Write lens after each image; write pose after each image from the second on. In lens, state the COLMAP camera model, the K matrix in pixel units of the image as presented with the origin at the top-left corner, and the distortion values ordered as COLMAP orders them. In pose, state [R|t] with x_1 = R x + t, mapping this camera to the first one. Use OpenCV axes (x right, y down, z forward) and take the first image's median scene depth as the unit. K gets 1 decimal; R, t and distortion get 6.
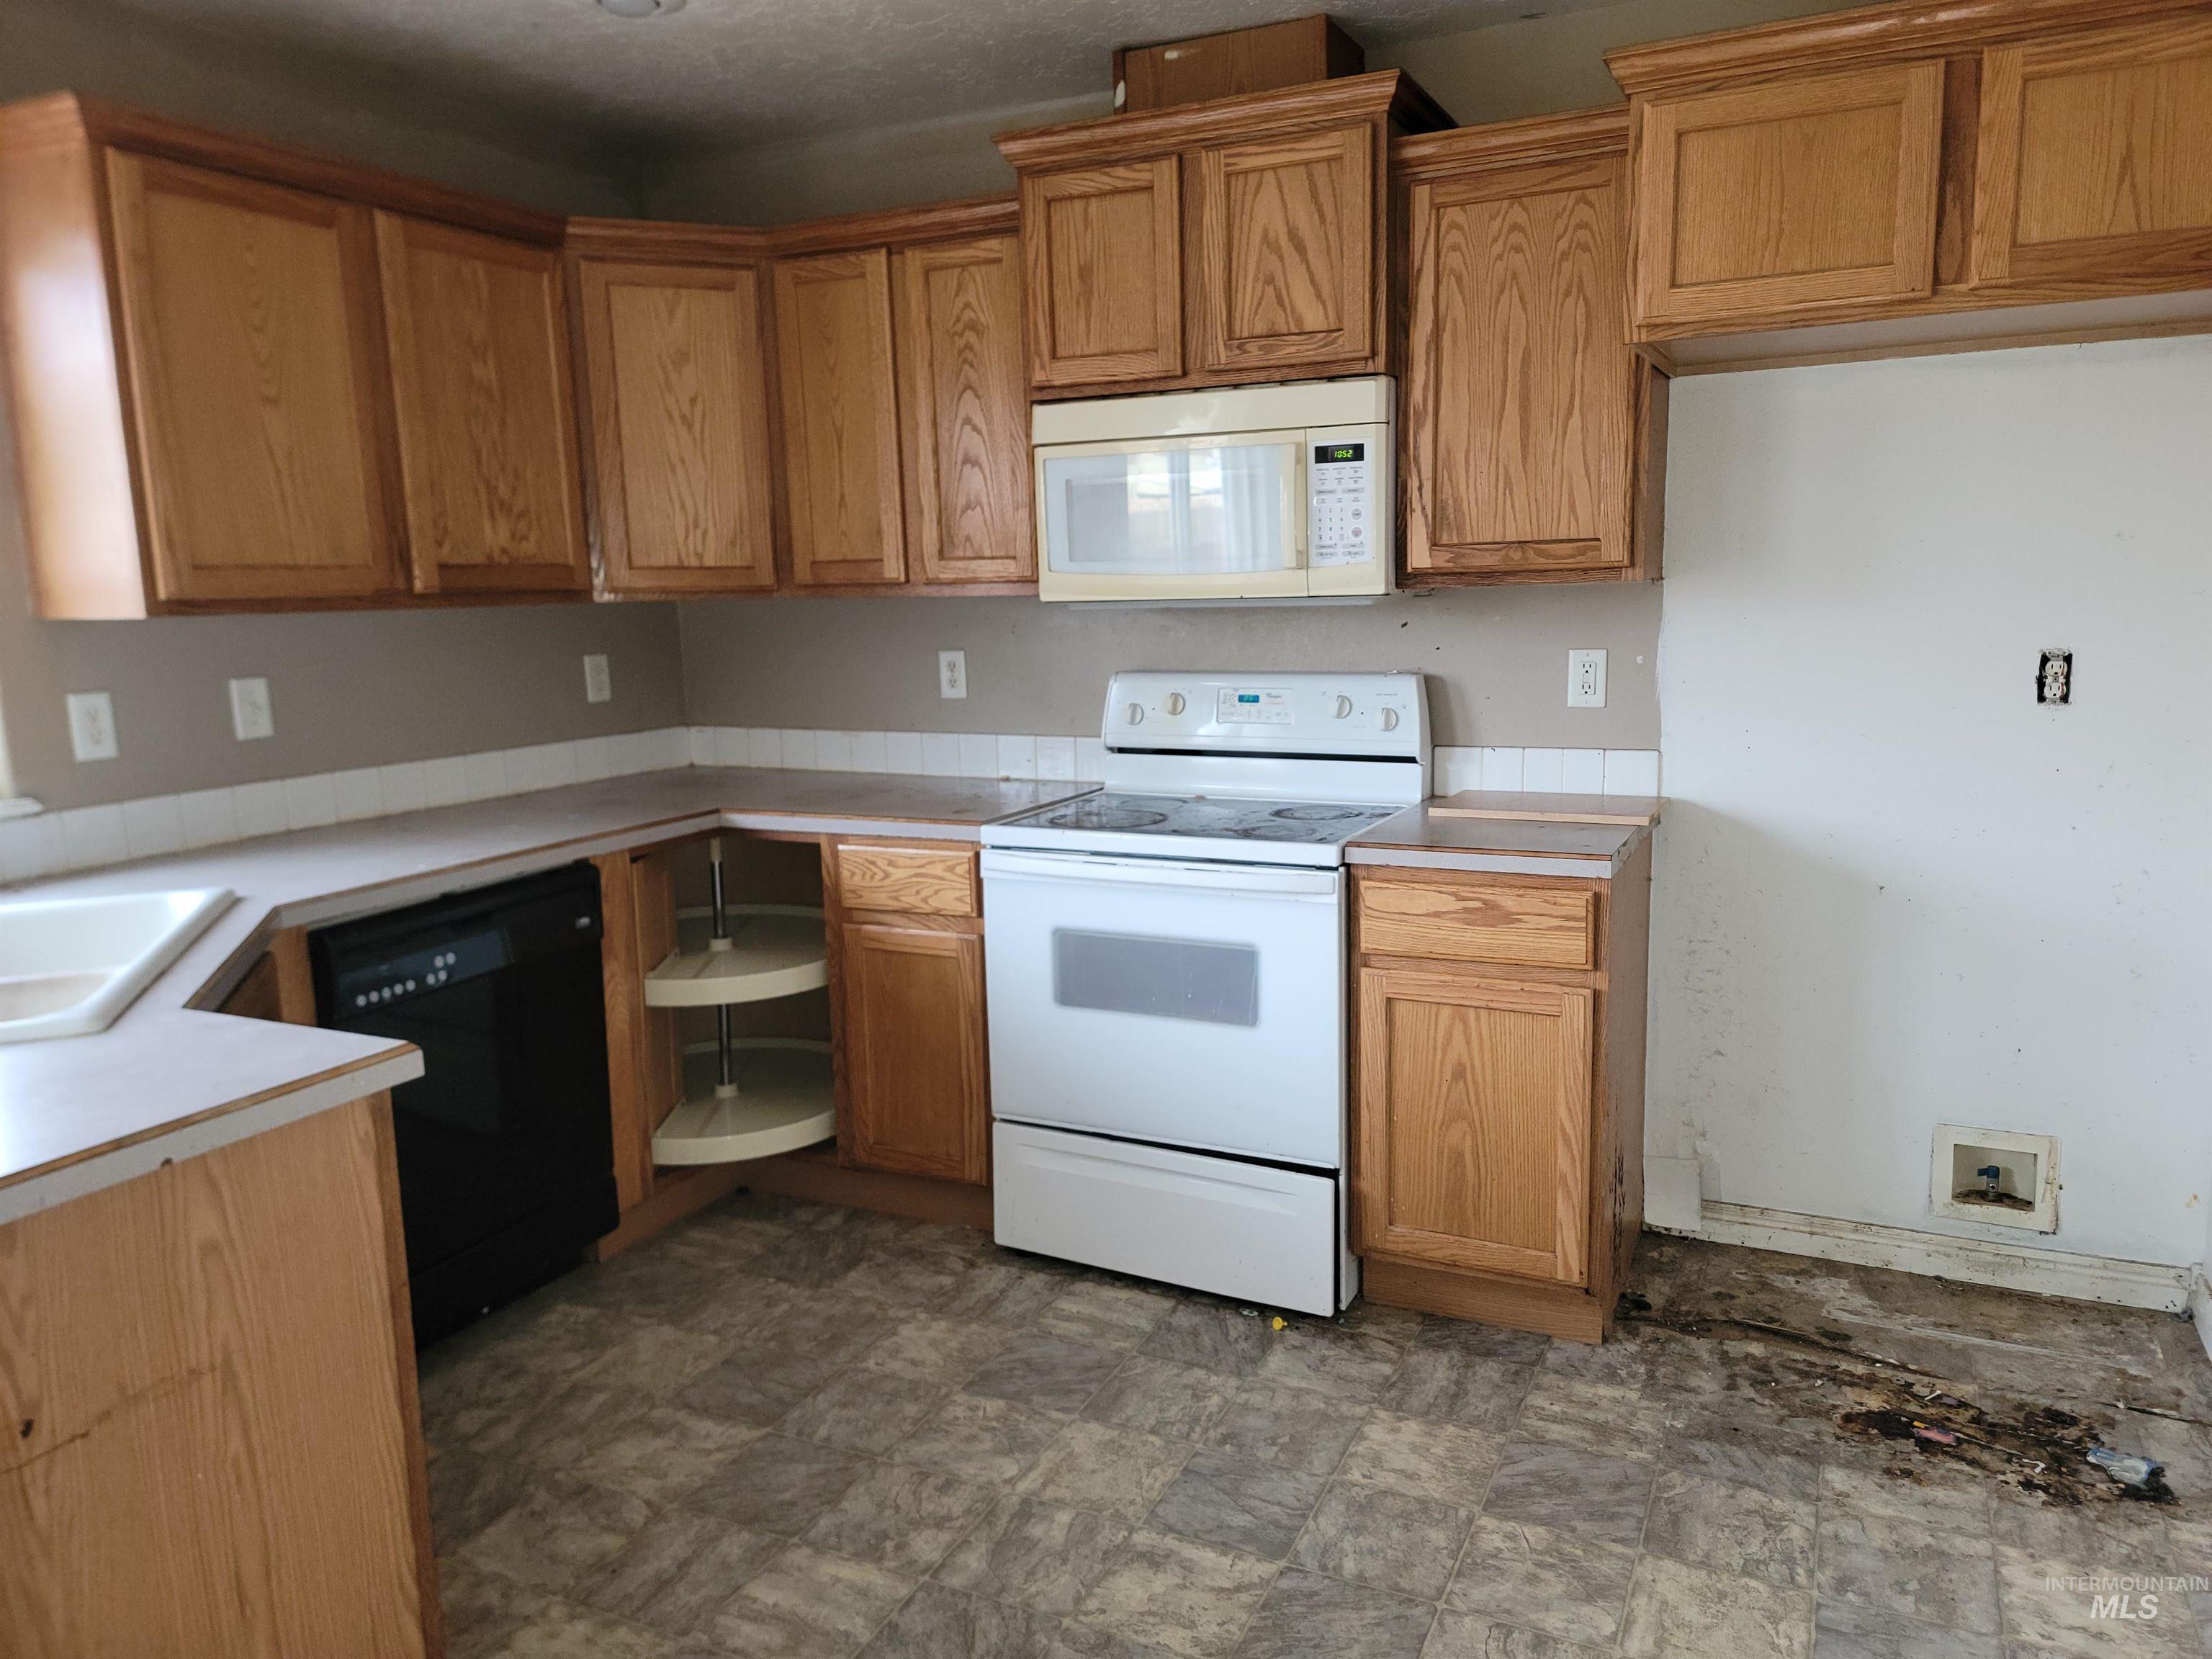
lens RADIAL K [[1540.0, 0, 1106.0], [0, 1540.0, 829.5], [0, 0, 1]] dist [0.084283, -0.058112]
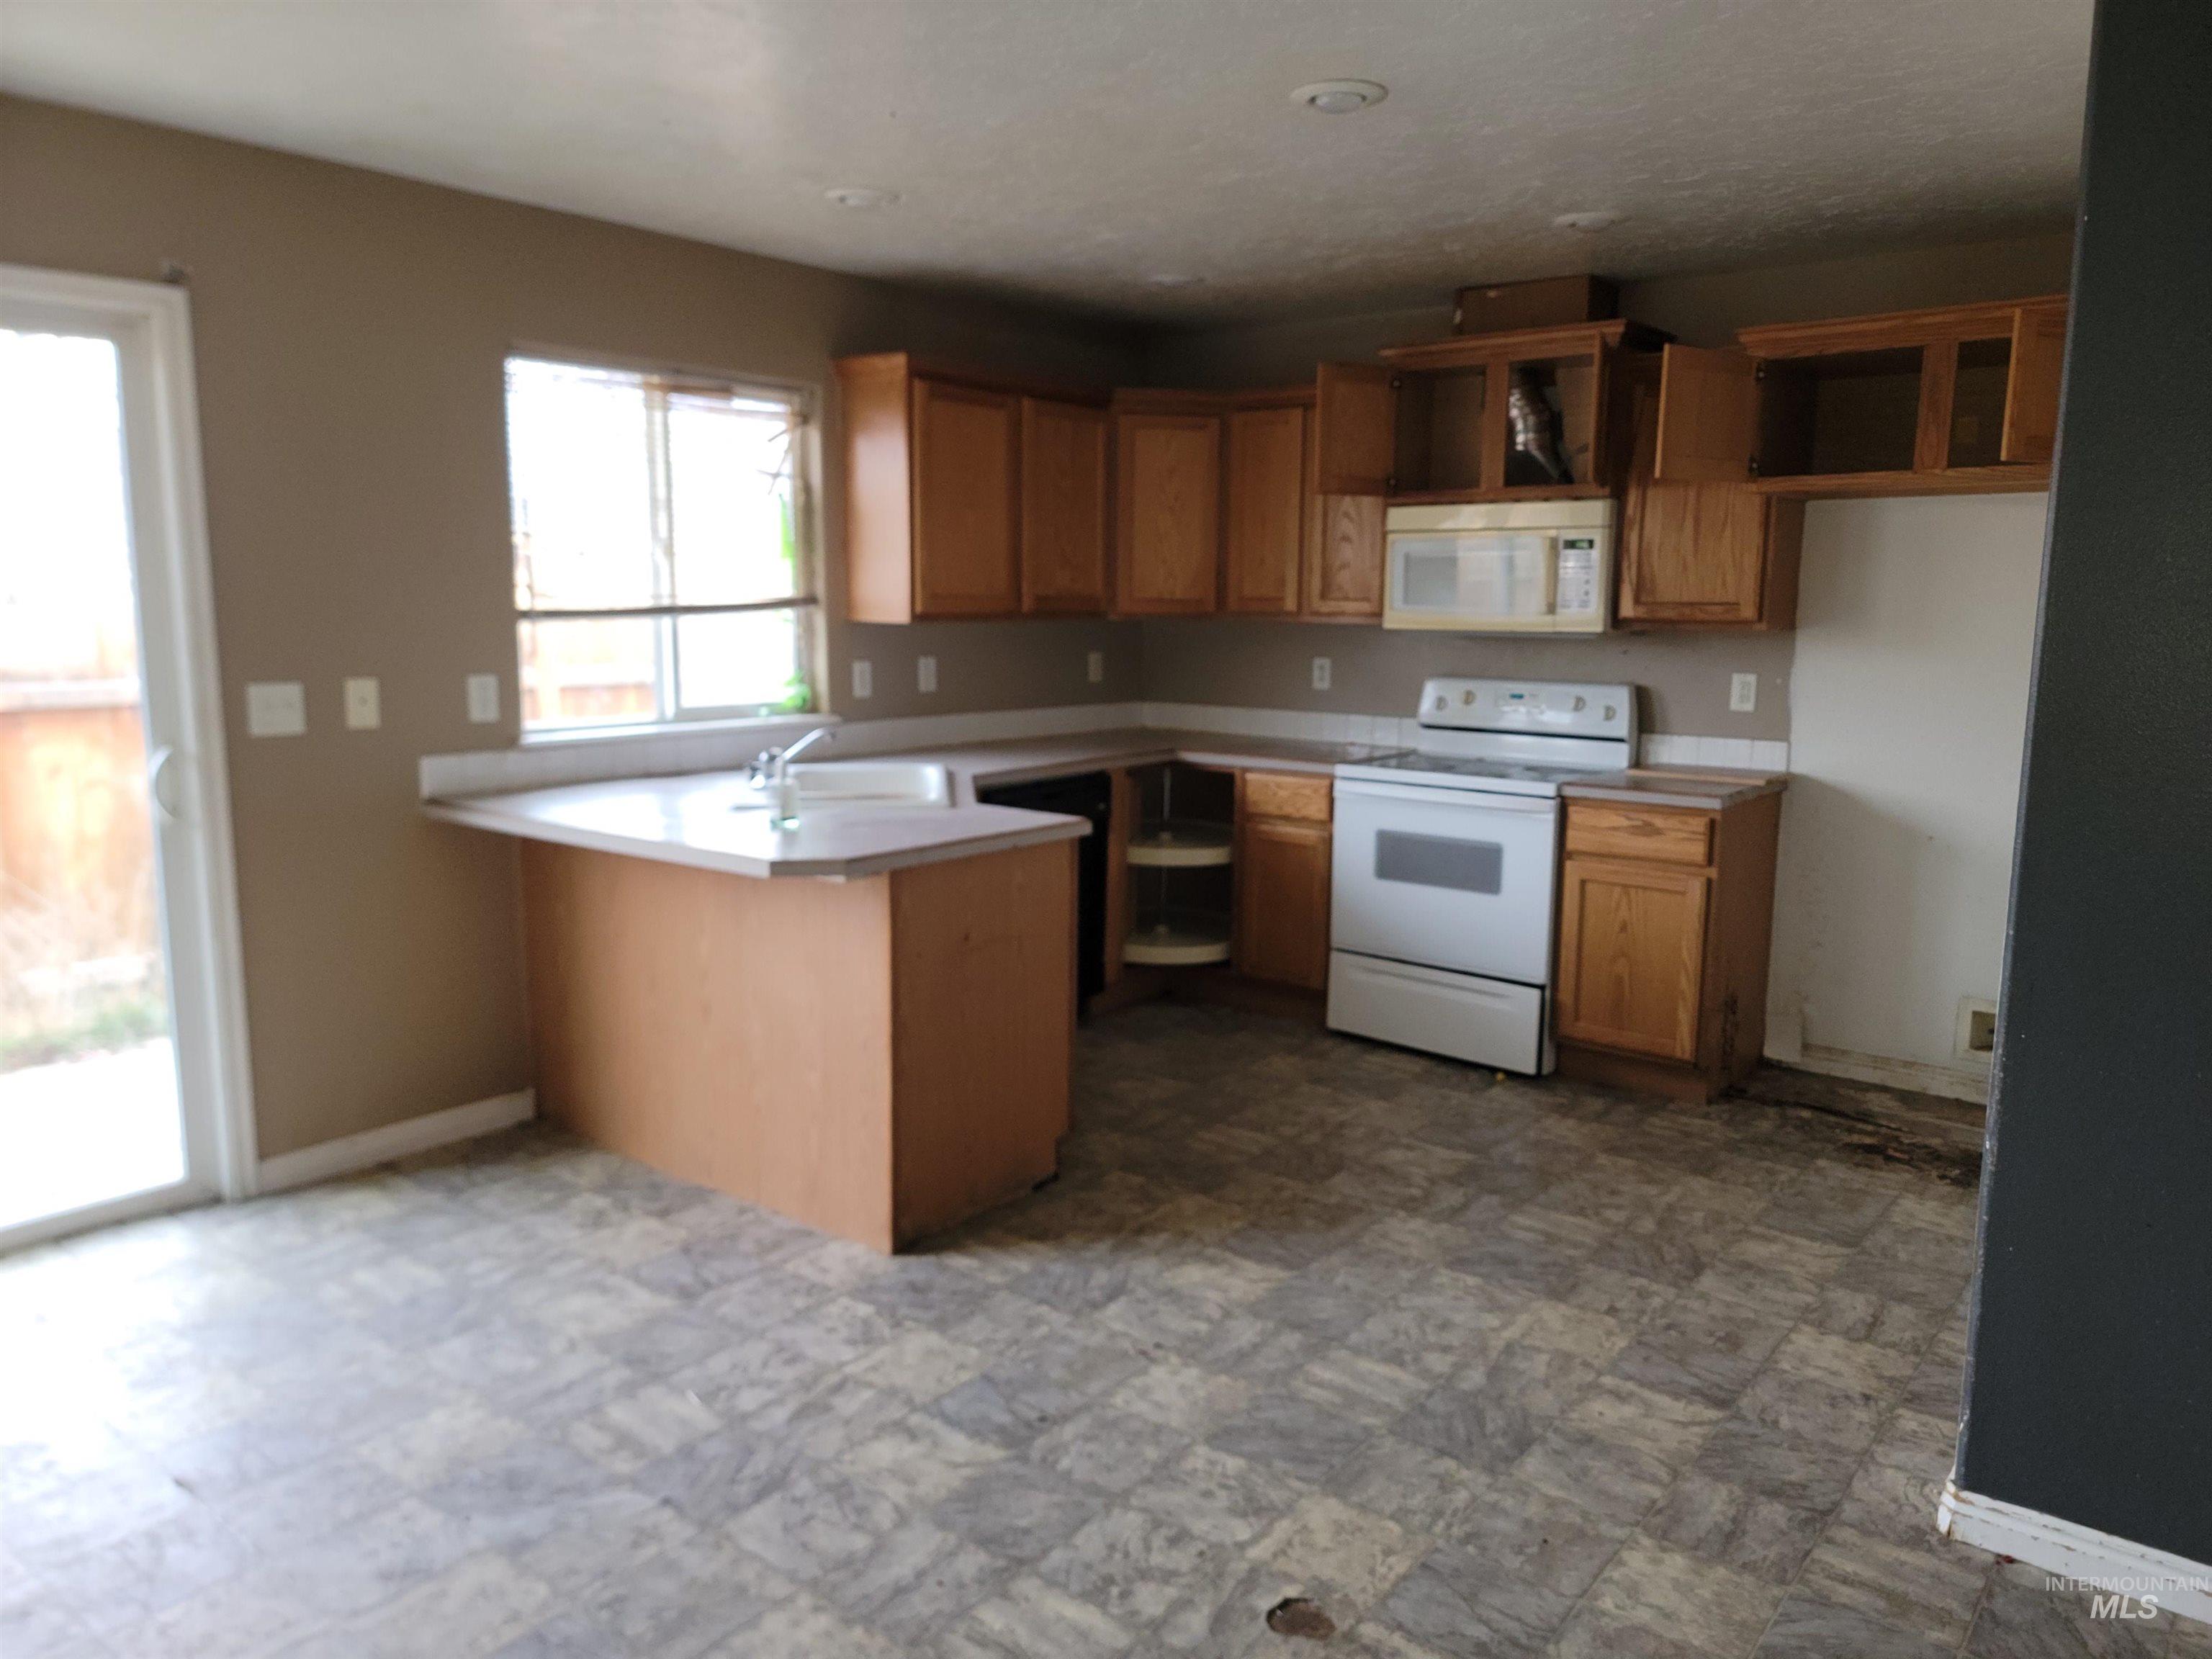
lens RADIAL K [[1578.9, 0, 1116.5], [0, 1578.9, 860.6], [0, 0, 1]] dist [0.090188, -0.131843]
pose [[0.977785, 0.068717, -0.198024, 0.030004], [-0.067241, 0.997636, 0.014178, 0.091224], [0.198531, -0.000547, 0.980095, -0.693455]]
